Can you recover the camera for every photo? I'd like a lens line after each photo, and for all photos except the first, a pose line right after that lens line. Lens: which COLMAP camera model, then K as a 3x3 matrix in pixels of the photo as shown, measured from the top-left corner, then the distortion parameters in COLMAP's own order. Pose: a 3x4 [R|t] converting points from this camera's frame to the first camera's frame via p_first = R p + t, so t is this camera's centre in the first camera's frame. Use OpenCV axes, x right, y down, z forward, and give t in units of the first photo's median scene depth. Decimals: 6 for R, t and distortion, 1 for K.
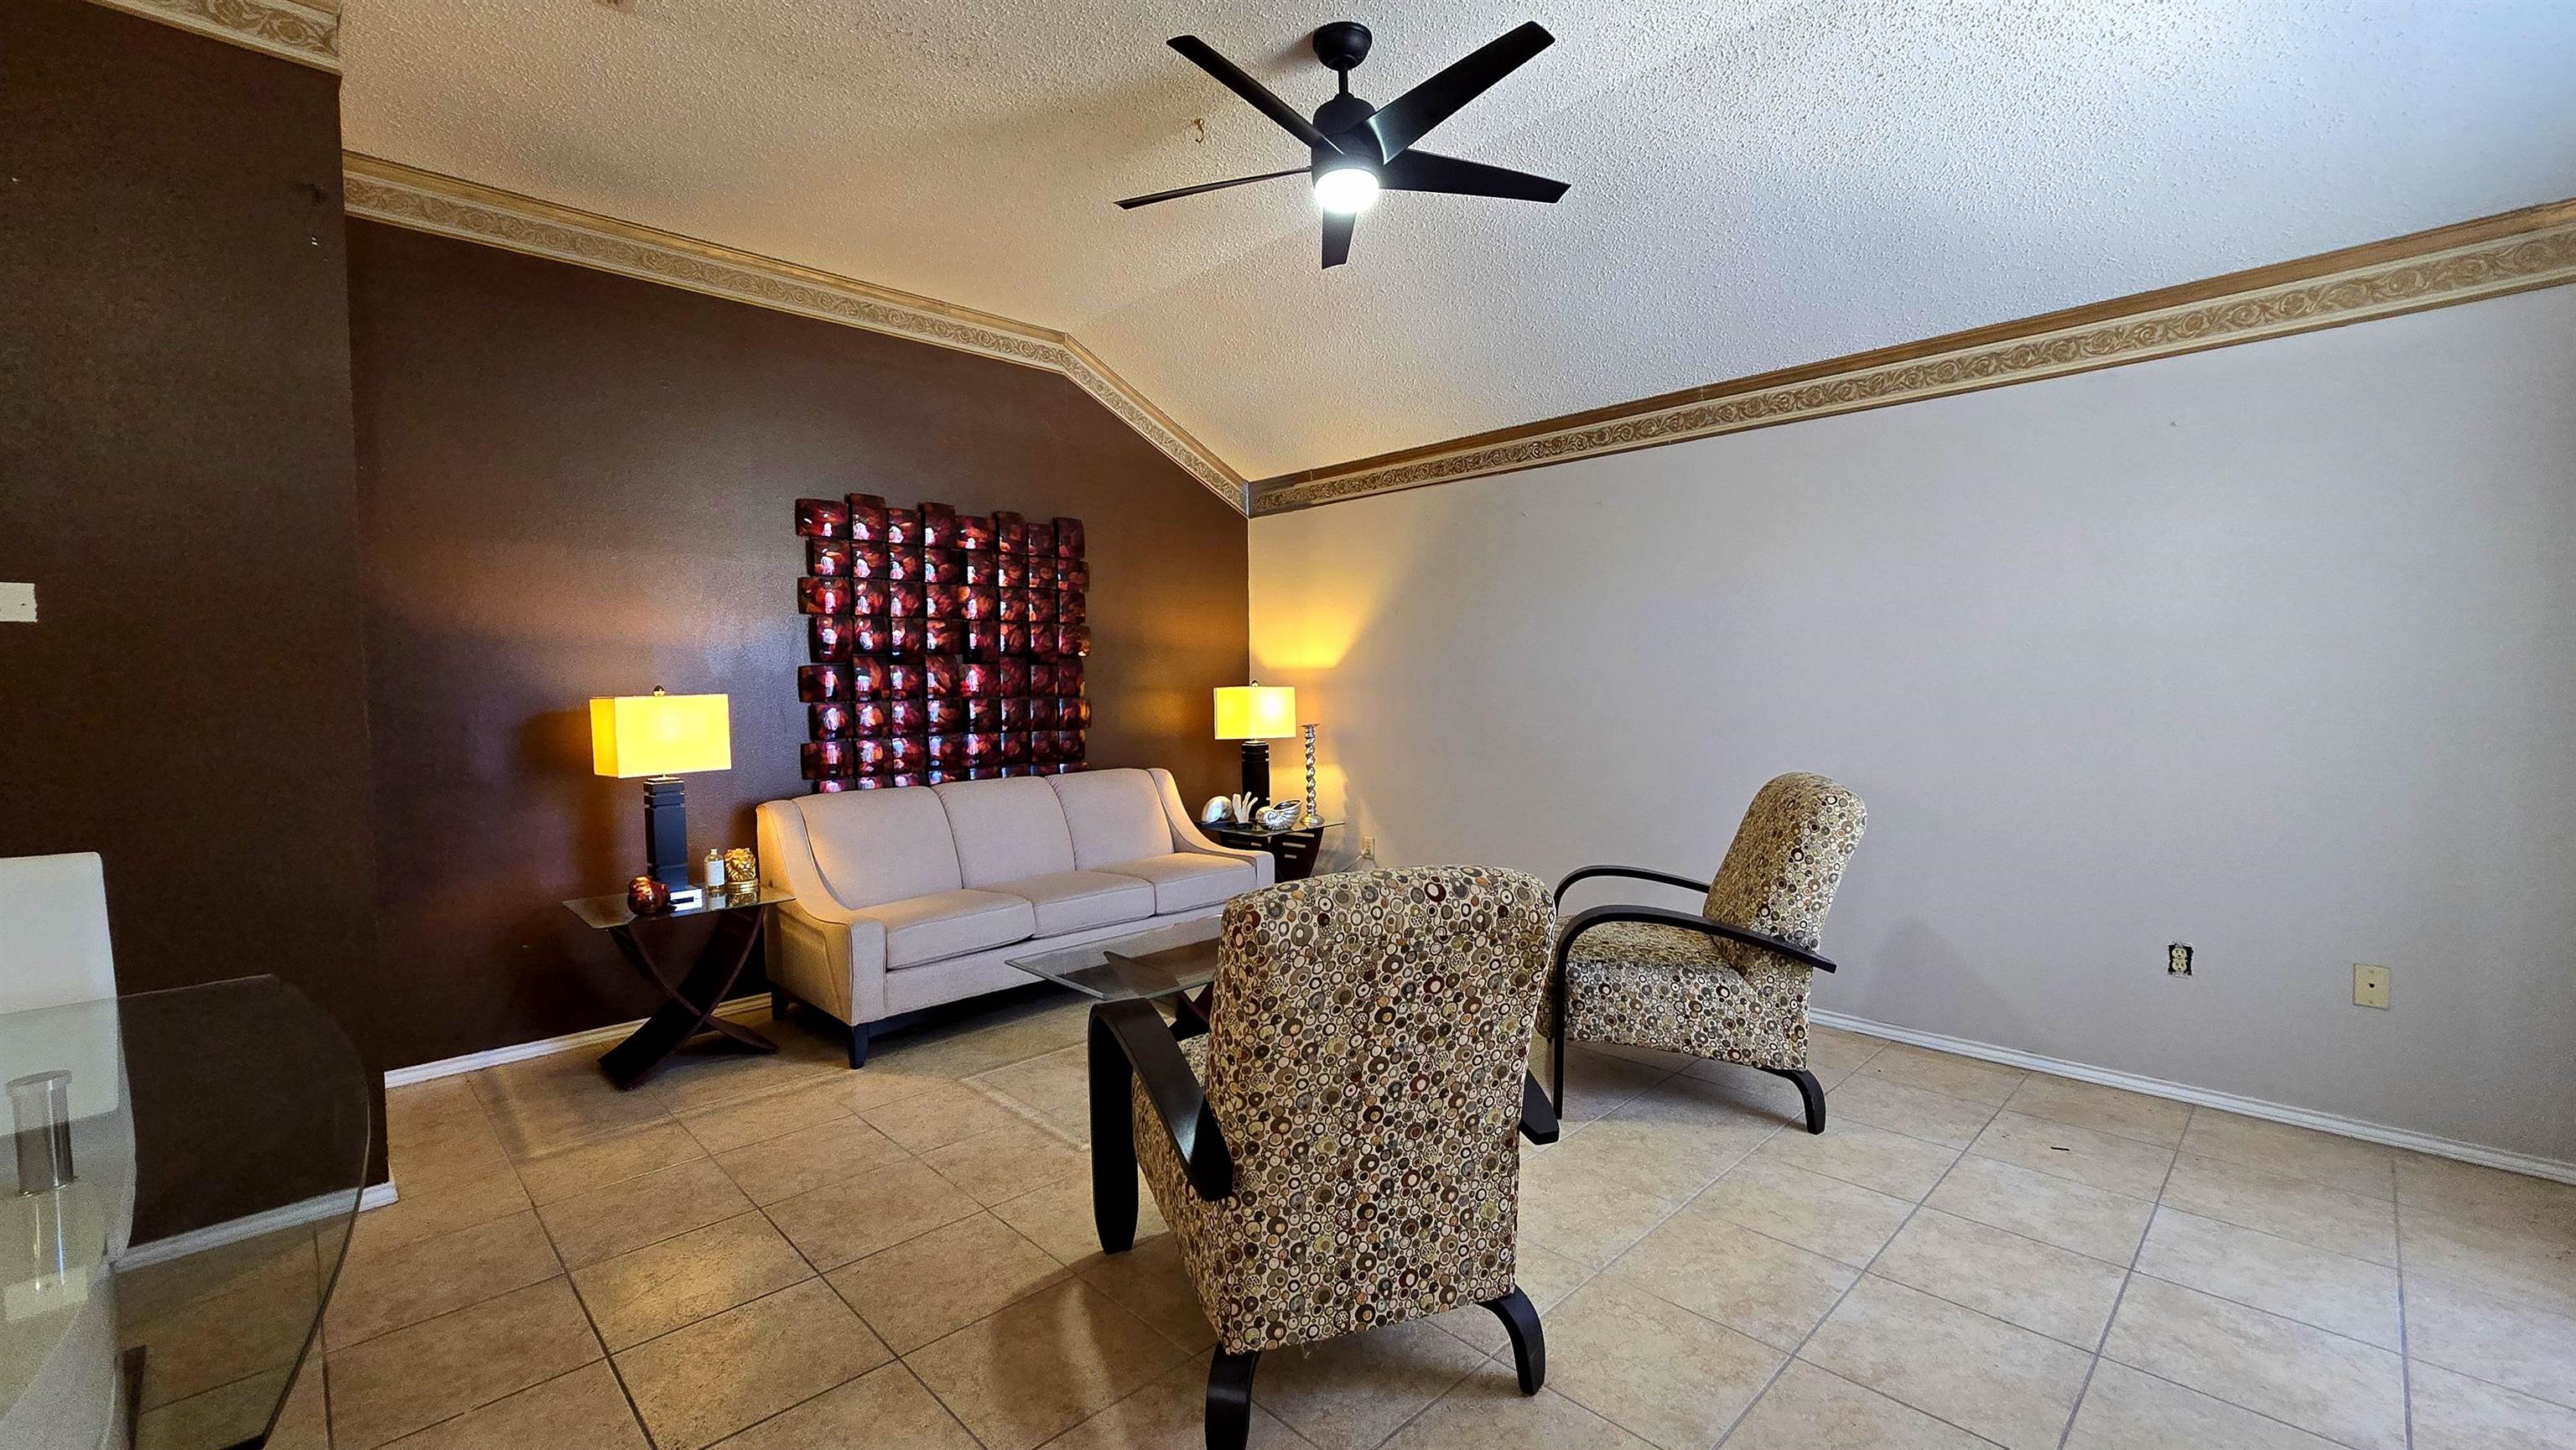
lens RADIAL K [[1044.9, 0, 1252.7], [0, 1044.9, 726.8], [0, 0, 1]] dist [-0.002778, -0.000079]
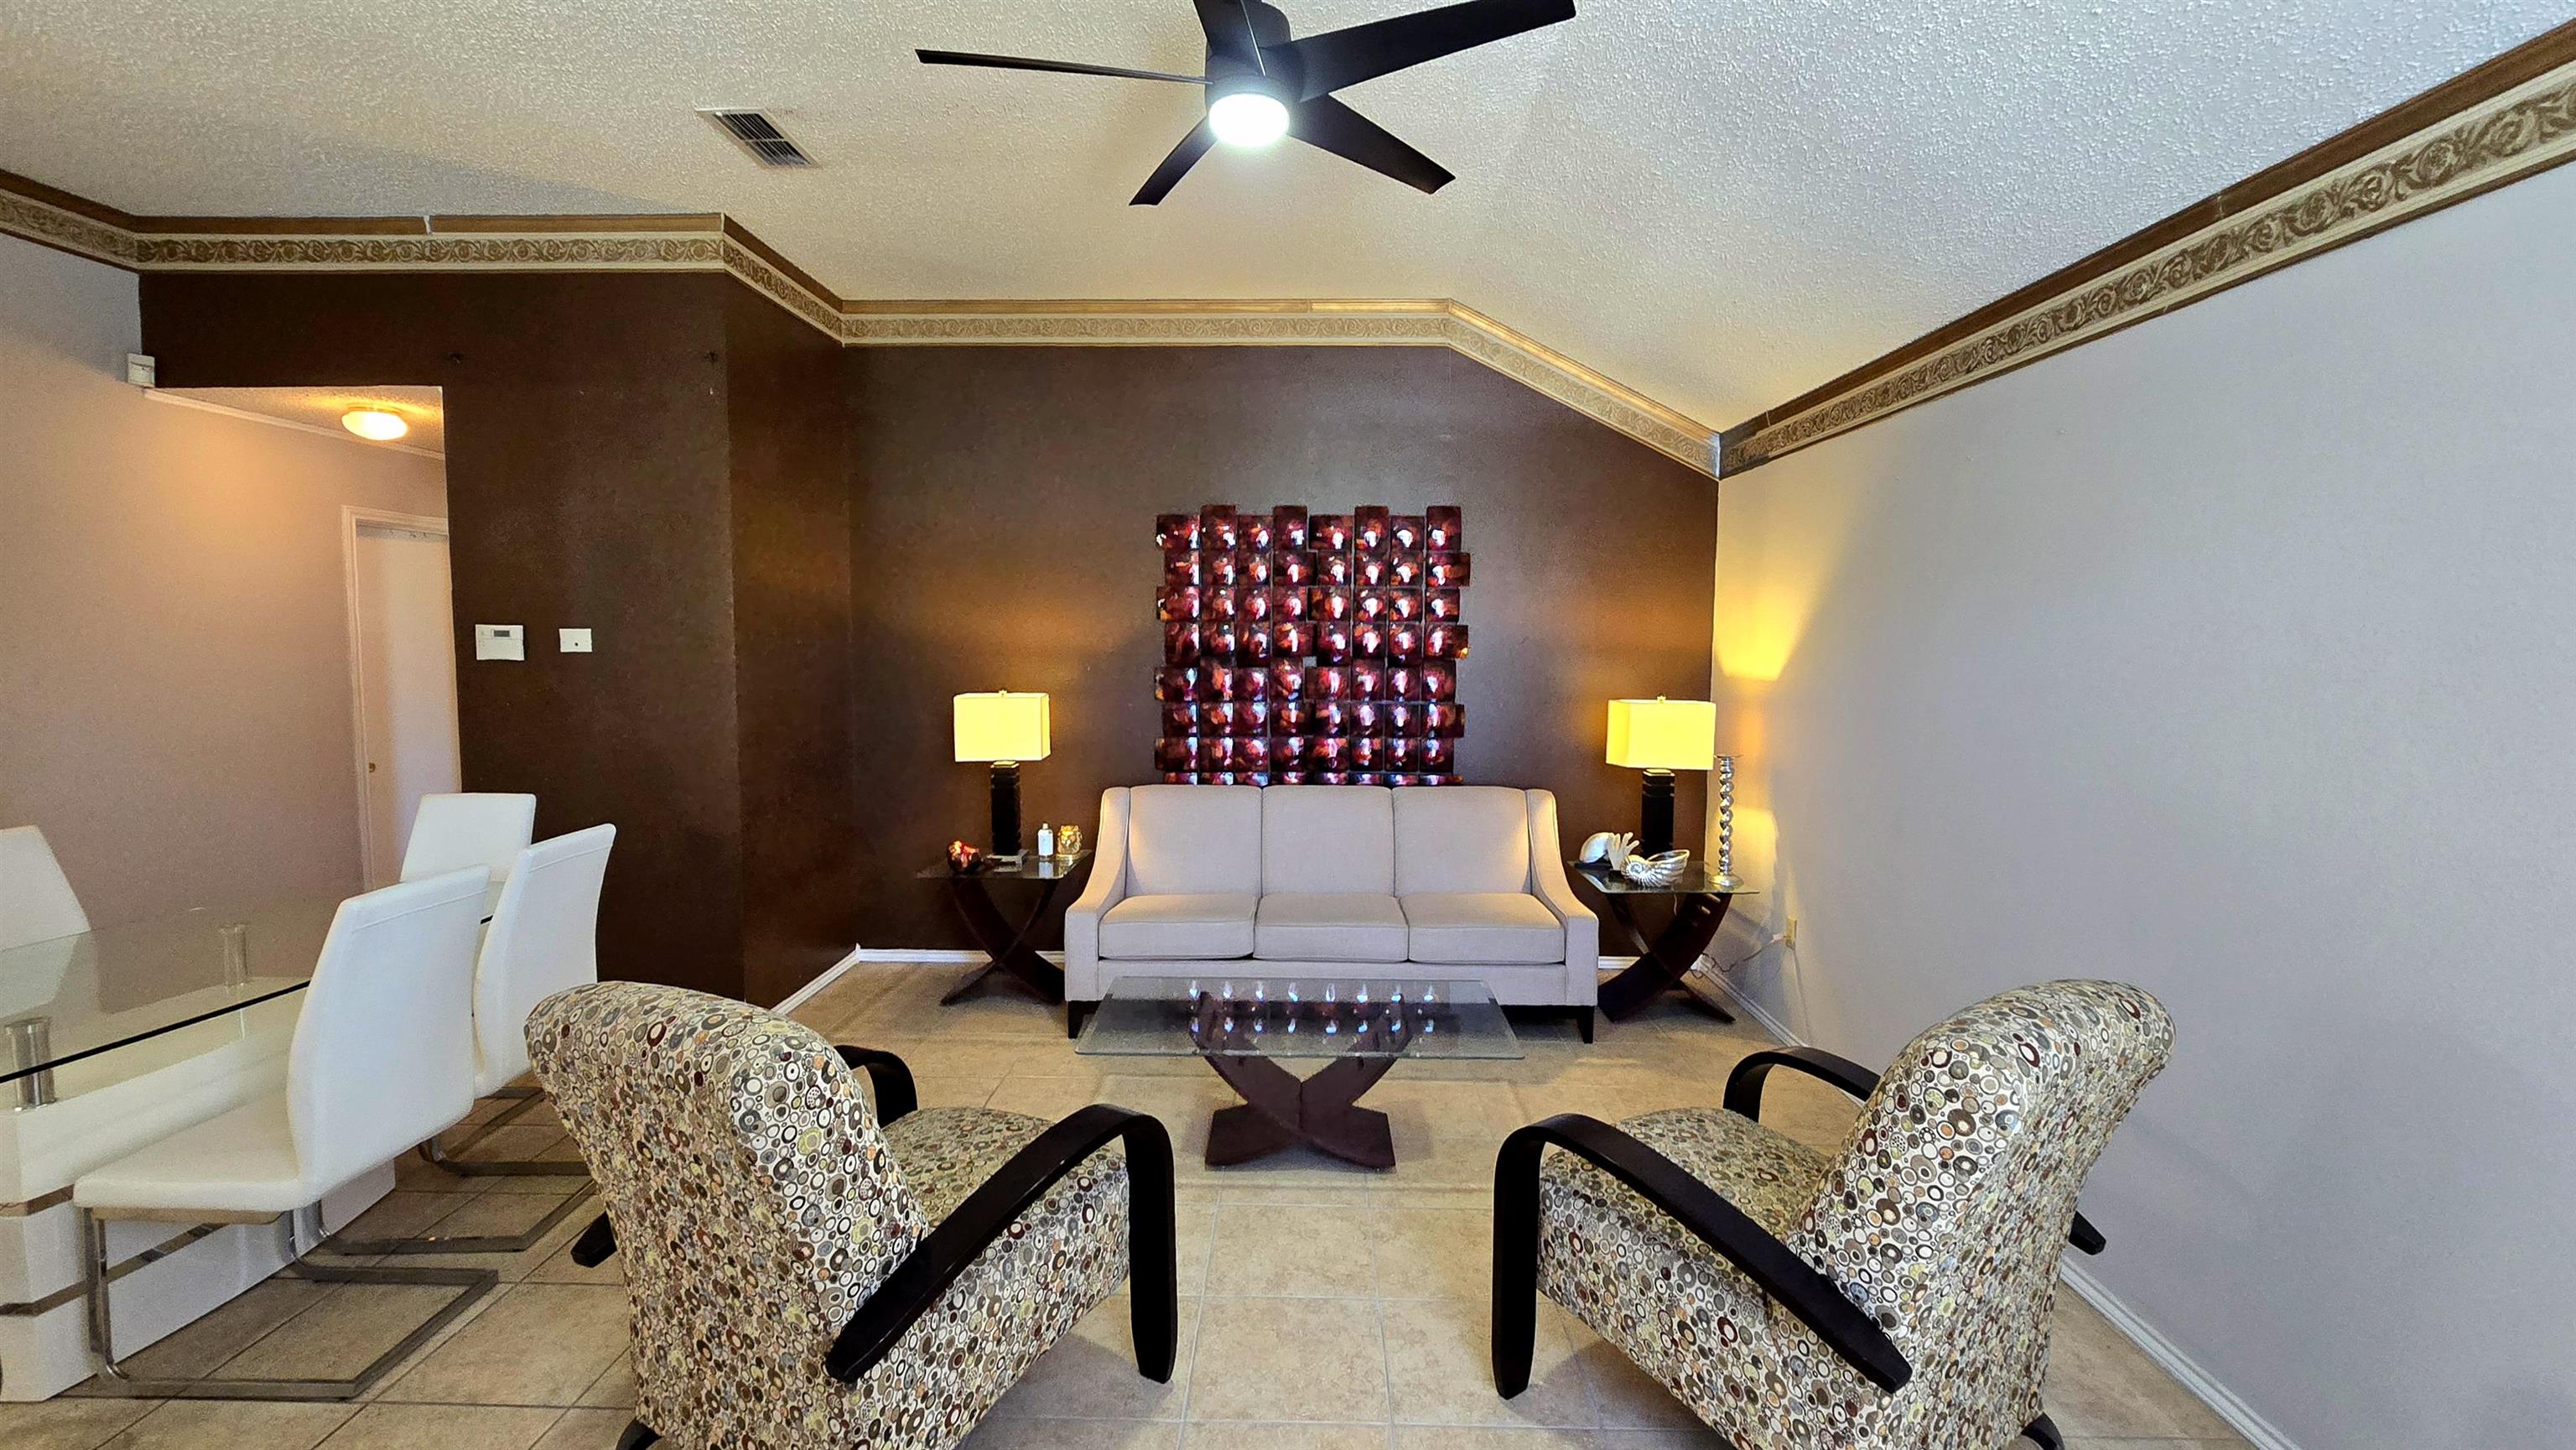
lens RADIAL K [[1064.4, 0, 1288.0], [0, 1064.4, 725.0], [0, 0, 1]] dist [-0.010790, 0.000133]
pose [[0.715205, 0.072633, -0.695131, 0.470723], [-0.044343, 0.997297, 0.058582, -0.072230], [0.697507, -0.011074, 0.716492, 0.298854]]
